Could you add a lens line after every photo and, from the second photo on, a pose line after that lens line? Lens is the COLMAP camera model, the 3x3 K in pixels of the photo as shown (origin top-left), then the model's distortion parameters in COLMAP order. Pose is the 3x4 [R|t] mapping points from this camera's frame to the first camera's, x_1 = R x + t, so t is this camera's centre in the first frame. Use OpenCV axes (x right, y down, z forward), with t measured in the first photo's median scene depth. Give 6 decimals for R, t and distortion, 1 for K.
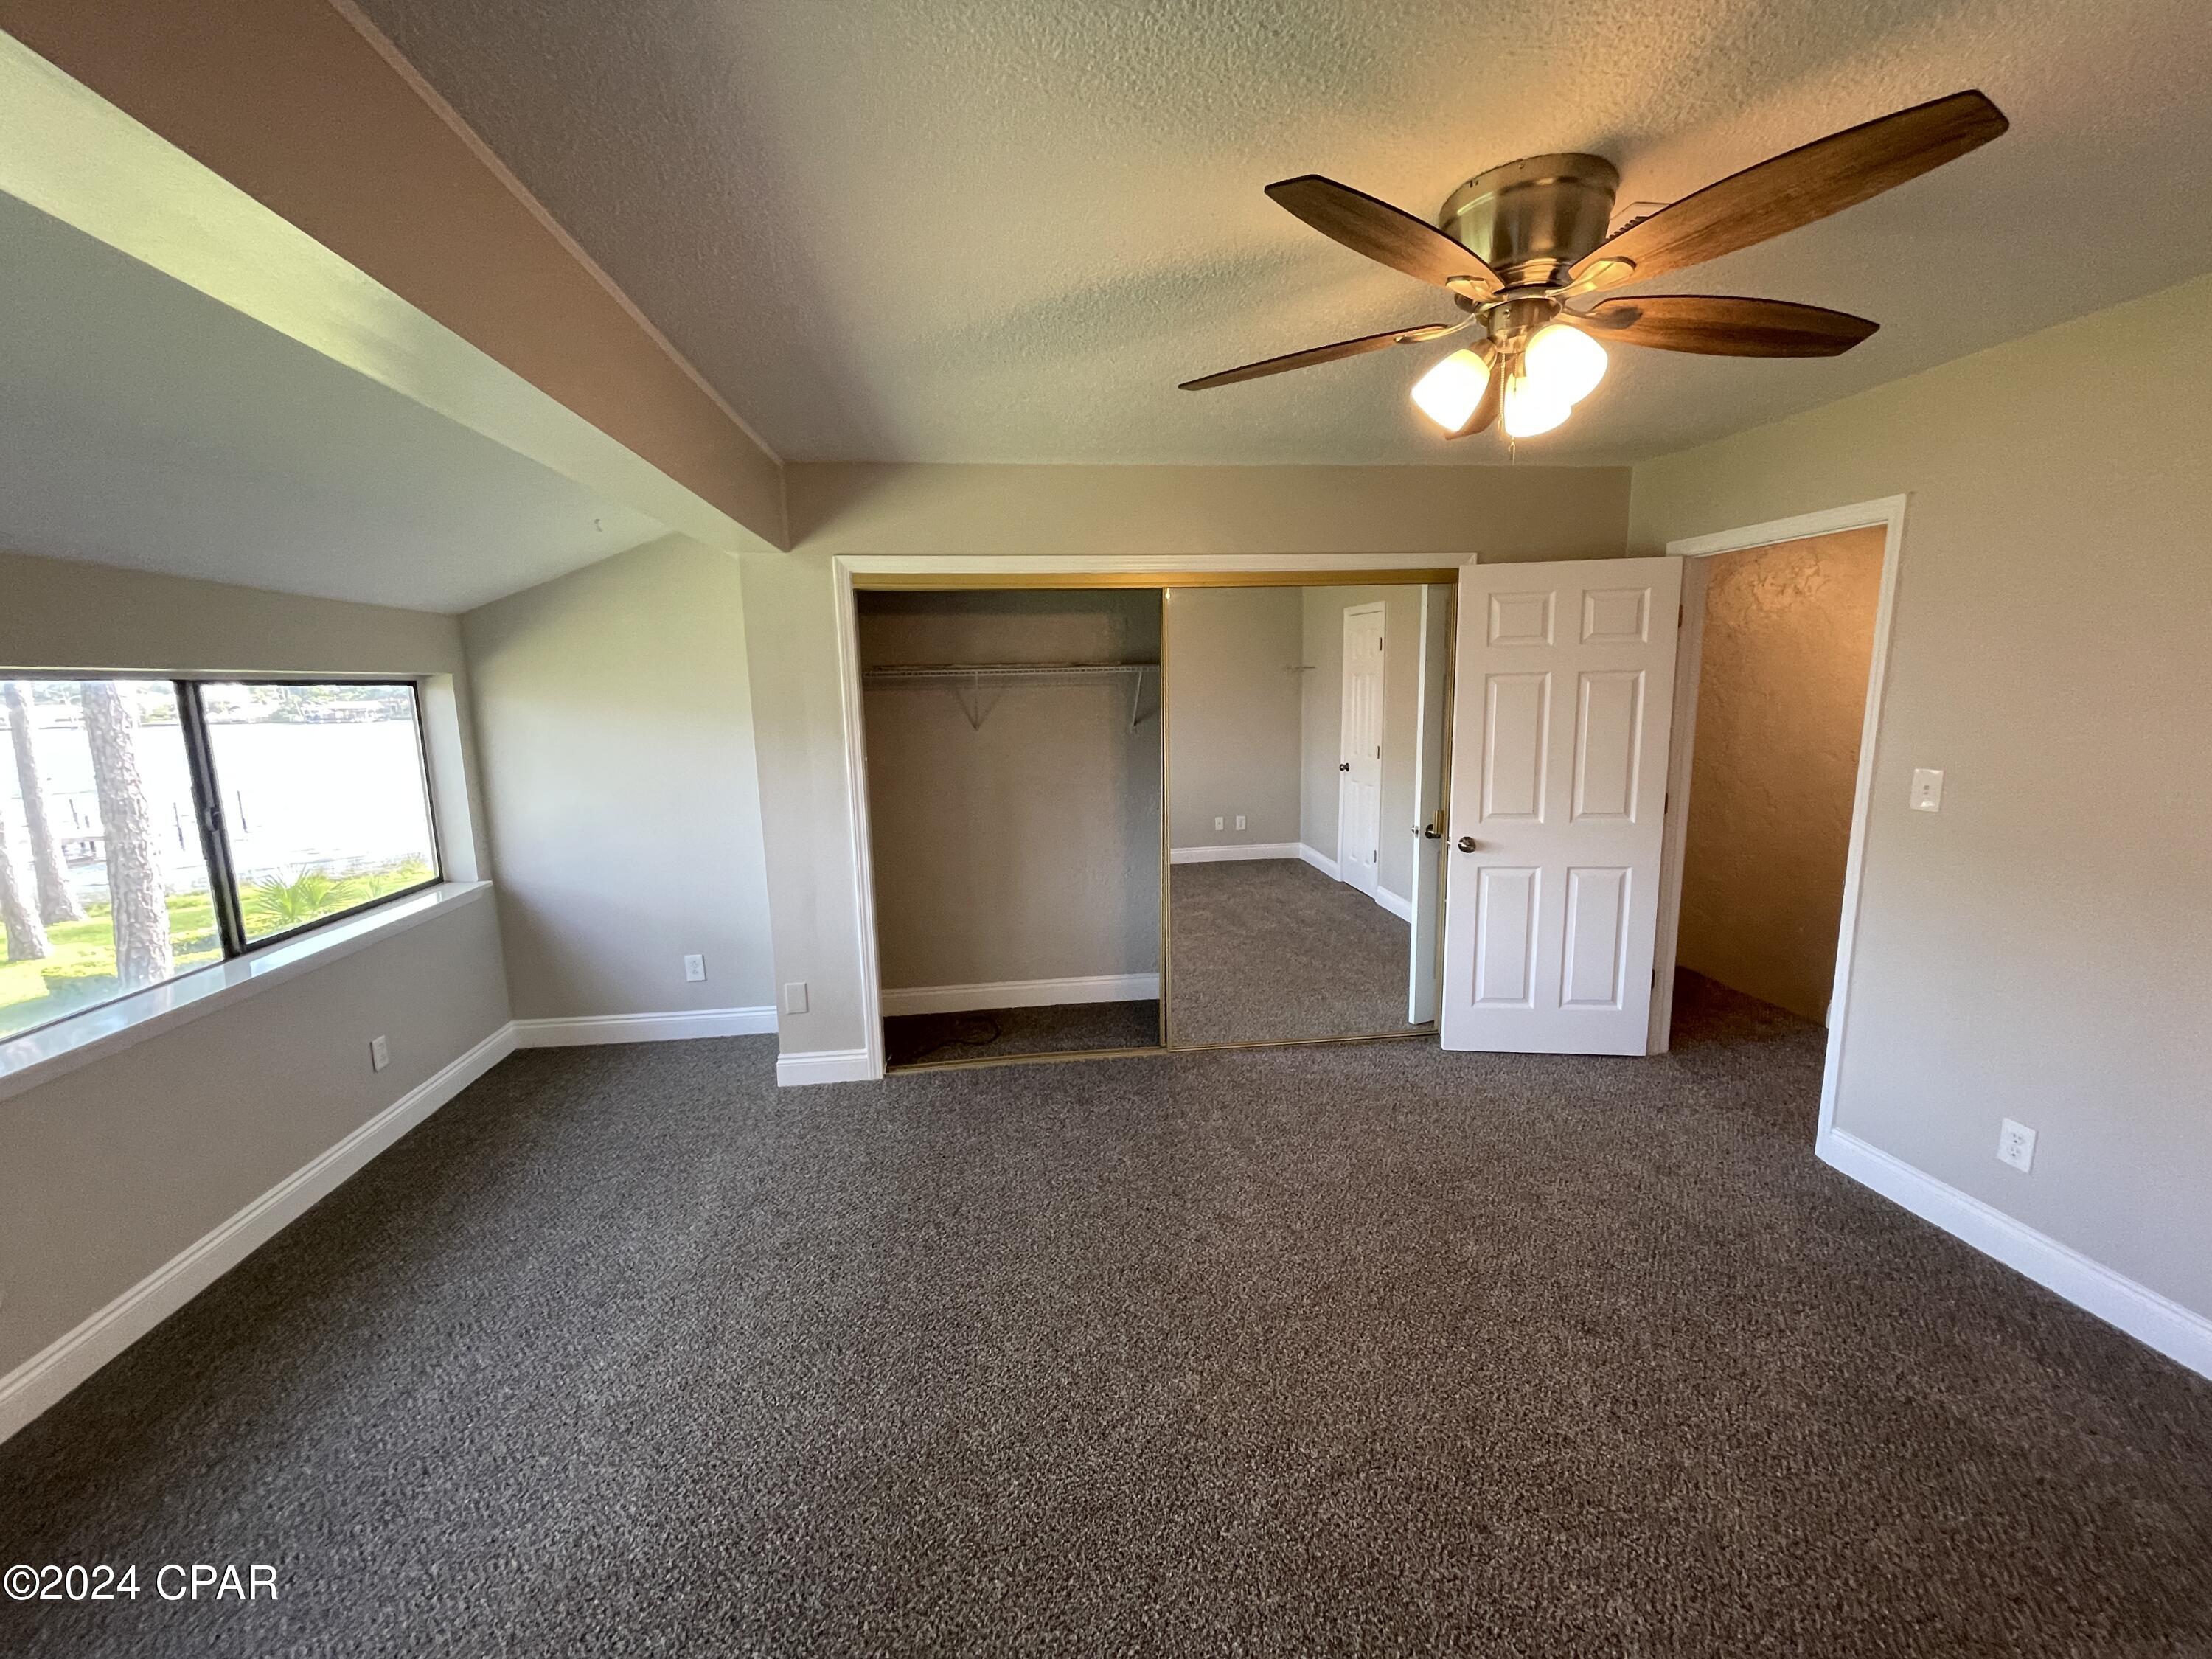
lens RADIAL K [[894.5, 0, 1108.0], [0, 894.5, 829.0], [0, 0, 1]] dist [-0.001494, -0.000611]
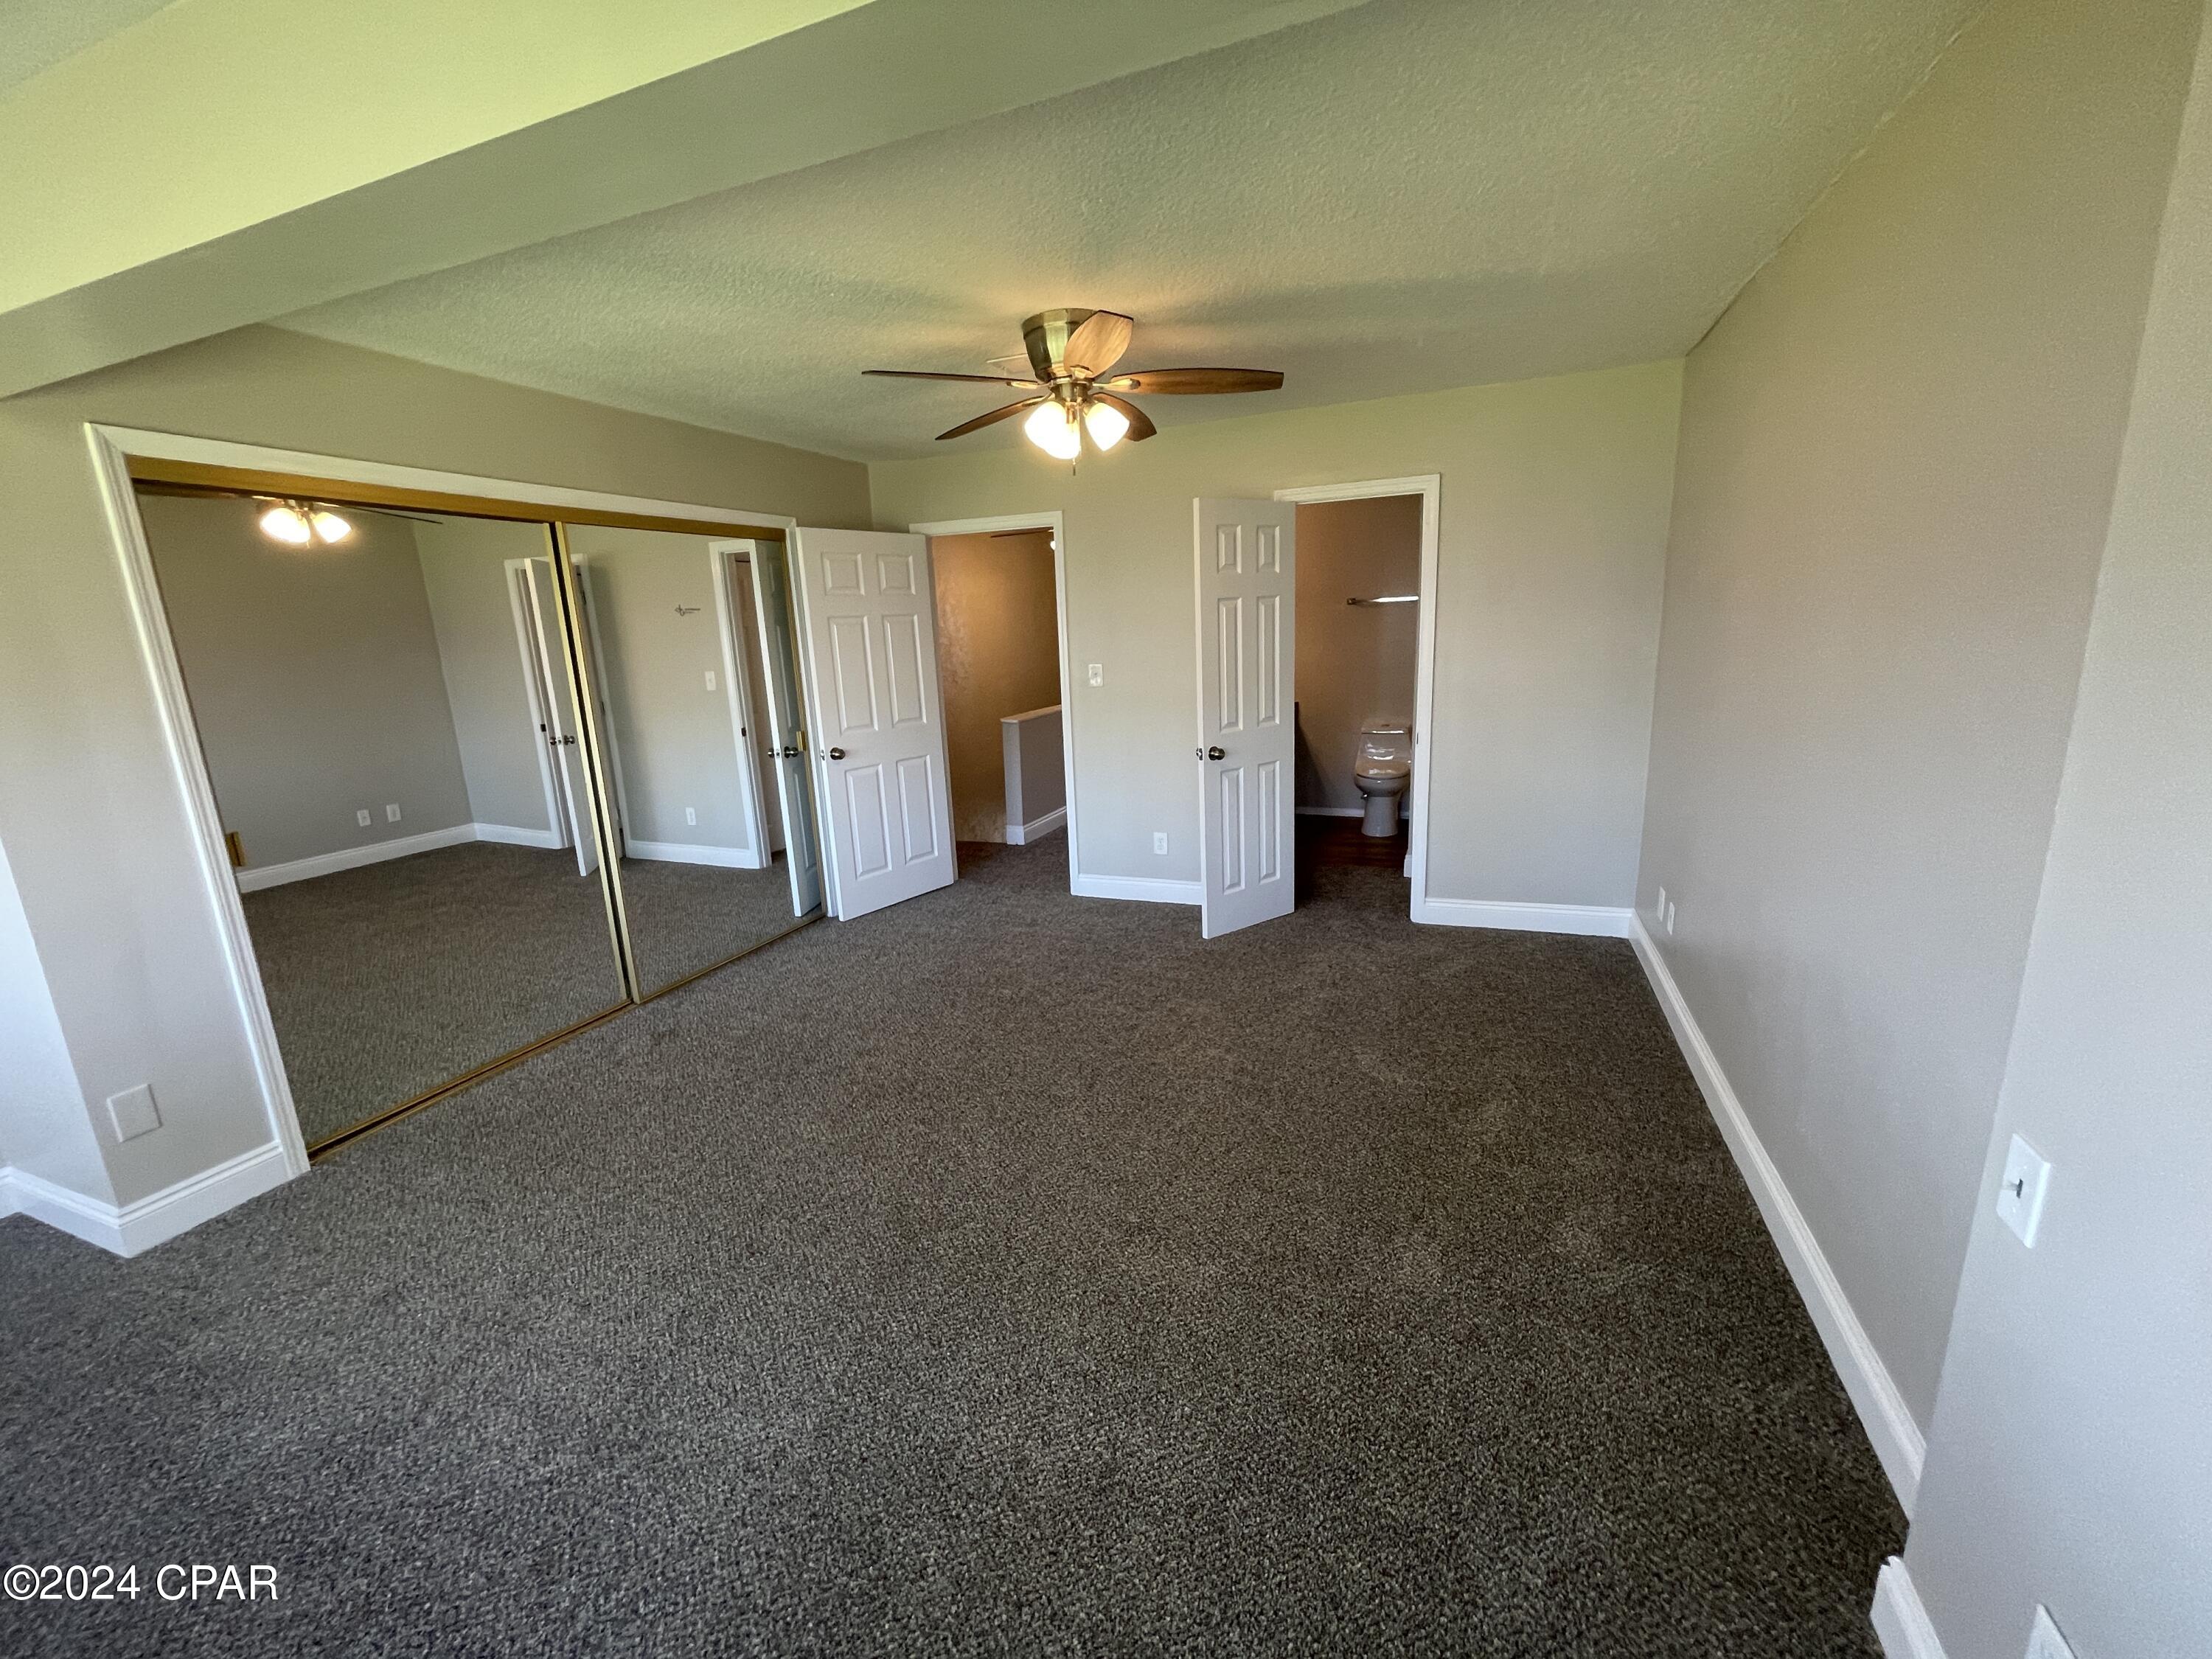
lens RADIAL K [[894.5, 0, 1115.7], [0, 894.5, 832.3], [0, 0, 1]] dist [-0.001494, -0.000611]
pose [[0.471167, -0.199270, 0.859240, -0.521380], [0.165798, 0.976790, 0.135616, 0.020169], [-0.866321, 0.078562, 0.493270, 0.047403]]
